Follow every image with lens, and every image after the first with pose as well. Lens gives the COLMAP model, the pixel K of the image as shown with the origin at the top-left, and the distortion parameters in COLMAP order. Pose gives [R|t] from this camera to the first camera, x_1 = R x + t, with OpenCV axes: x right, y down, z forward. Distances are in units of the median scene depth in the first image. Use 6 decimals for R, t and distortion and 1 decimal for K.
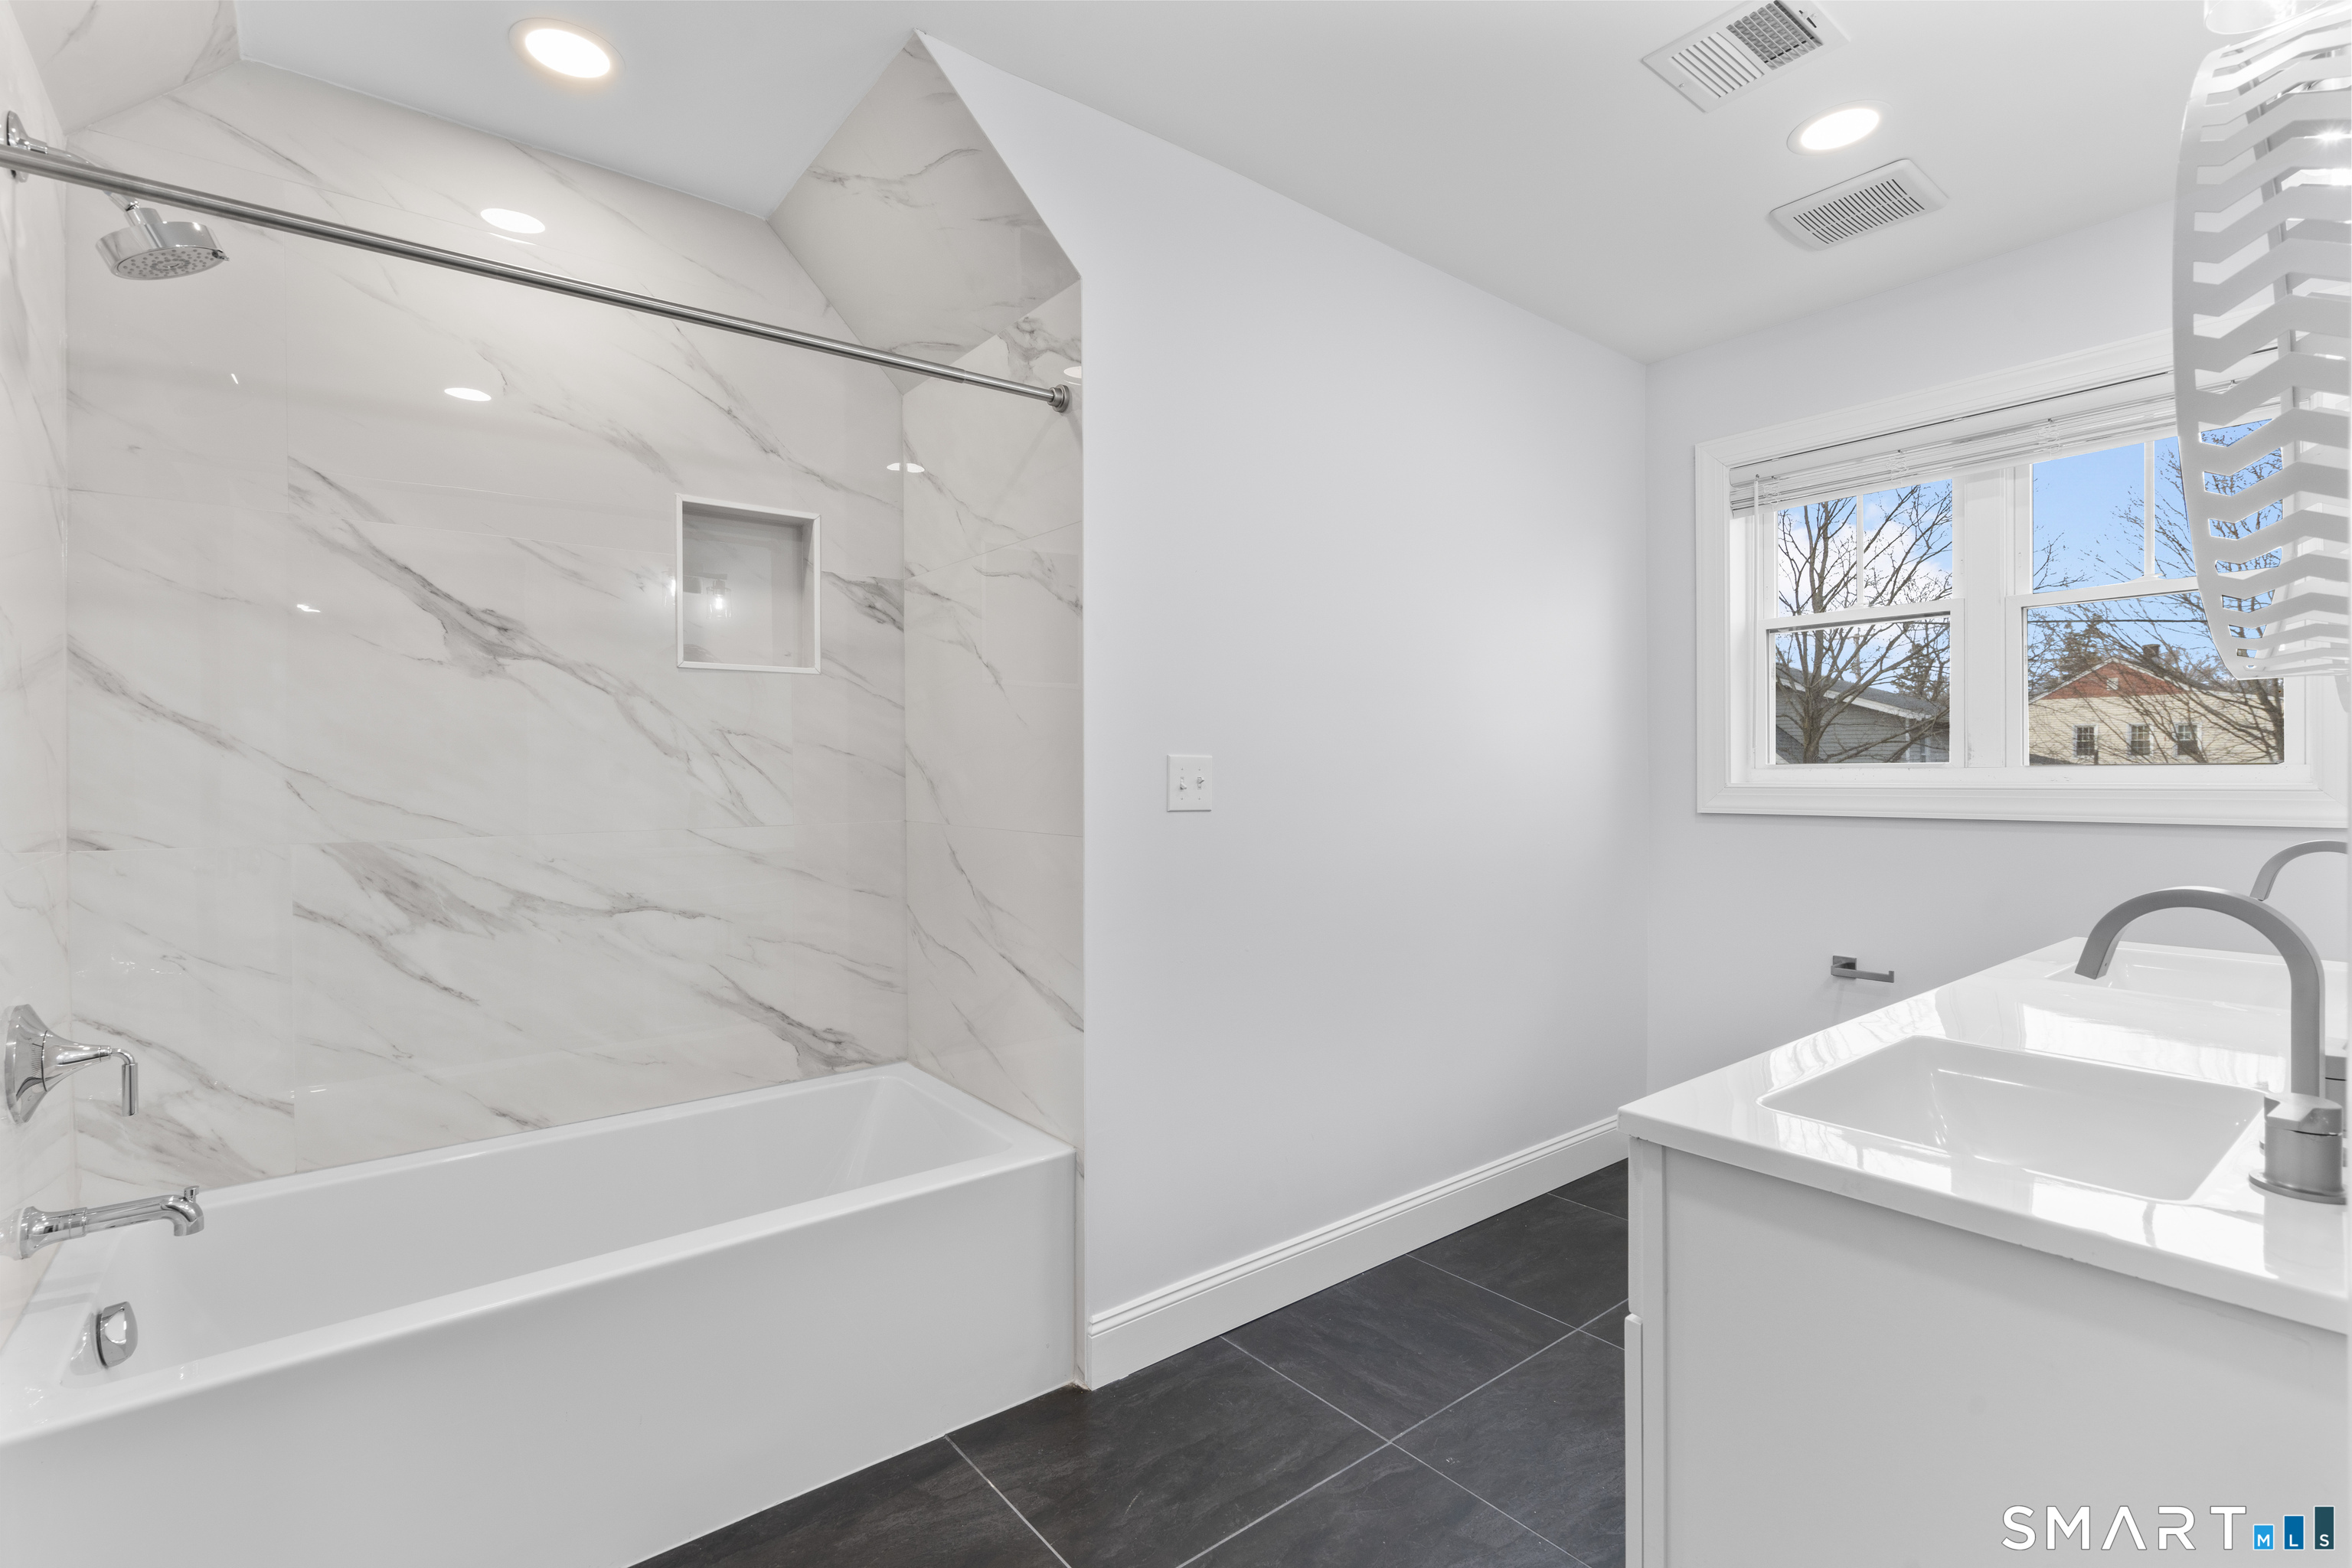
lens RADIAL K [[1052.9, 0, 1171.1], [0, 1052.9, 775.0], [0, 0, 1]] dist [-0.004962, 0.002638]
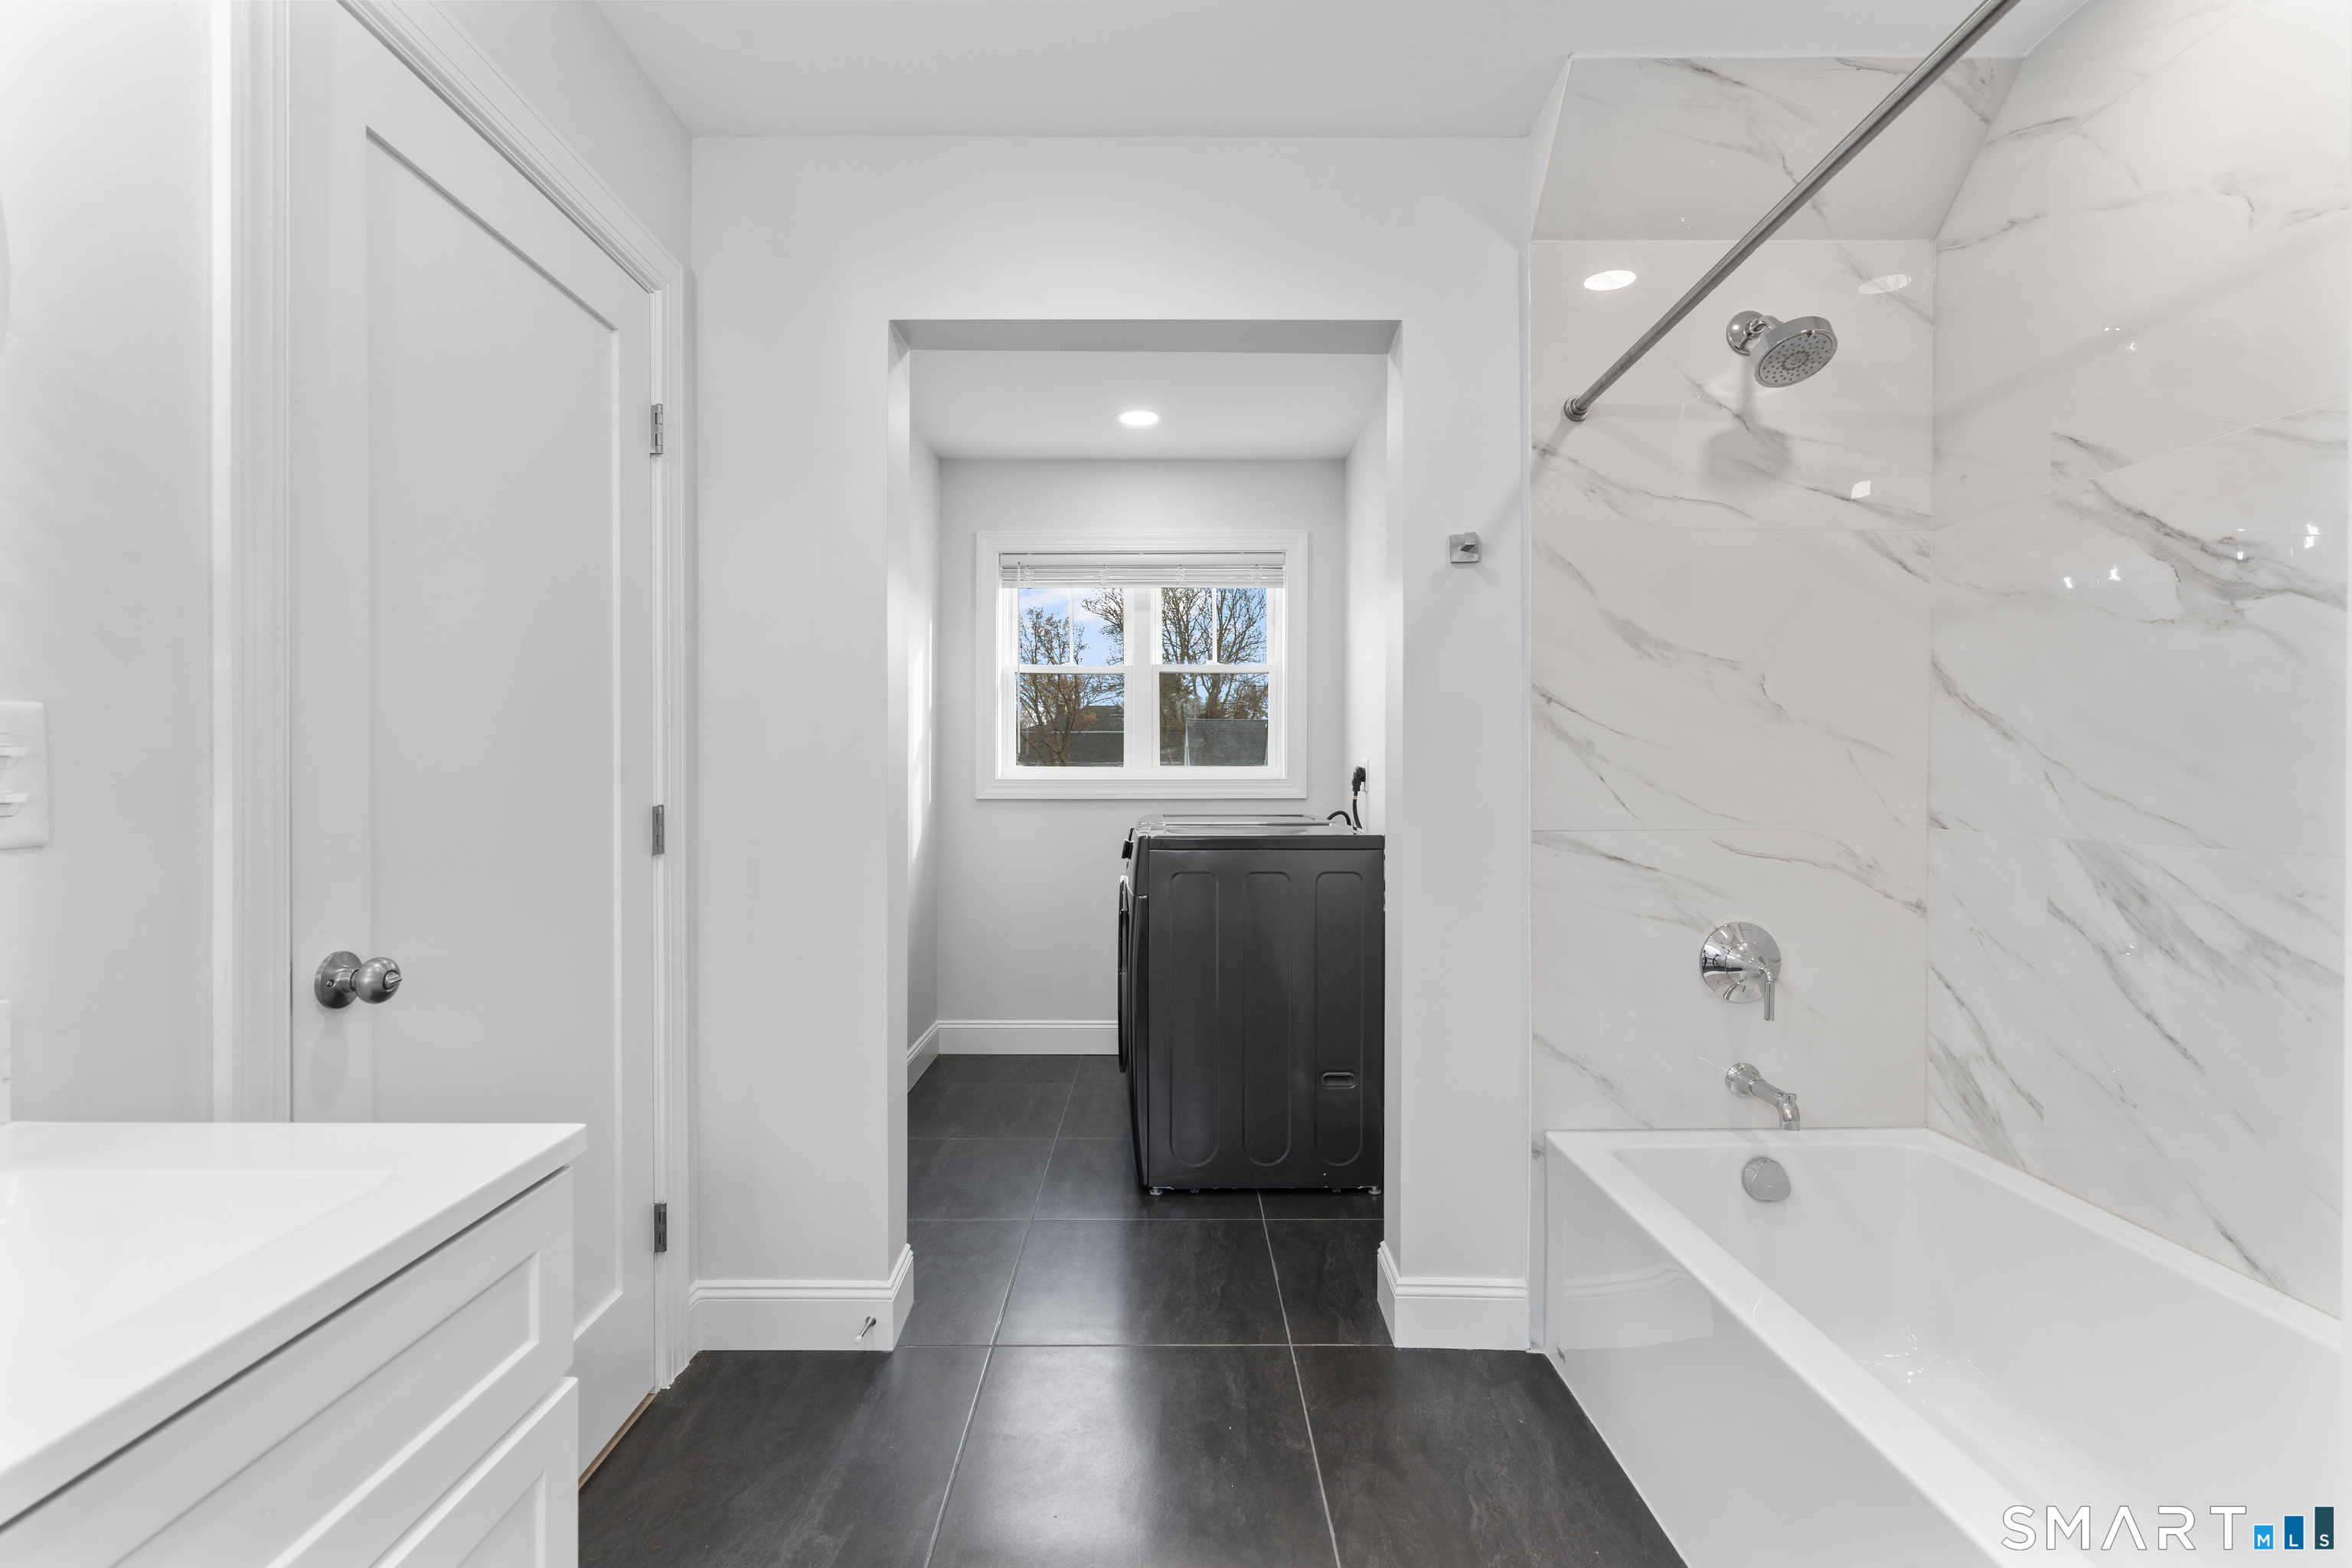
lens RADIAL K [[1052.9, 0, 1173.4], [0, 1052.9, 777.3], [0, 0, 1]] dist [-0.004962, 0.002638]
pose [[-0.612955, 0.006126, -0.790094, 0.387963], [-0.003082, 0.999944, 0.010144, 0.003765], [0.790112, 0.008653, -0.612901, 0.905123]]
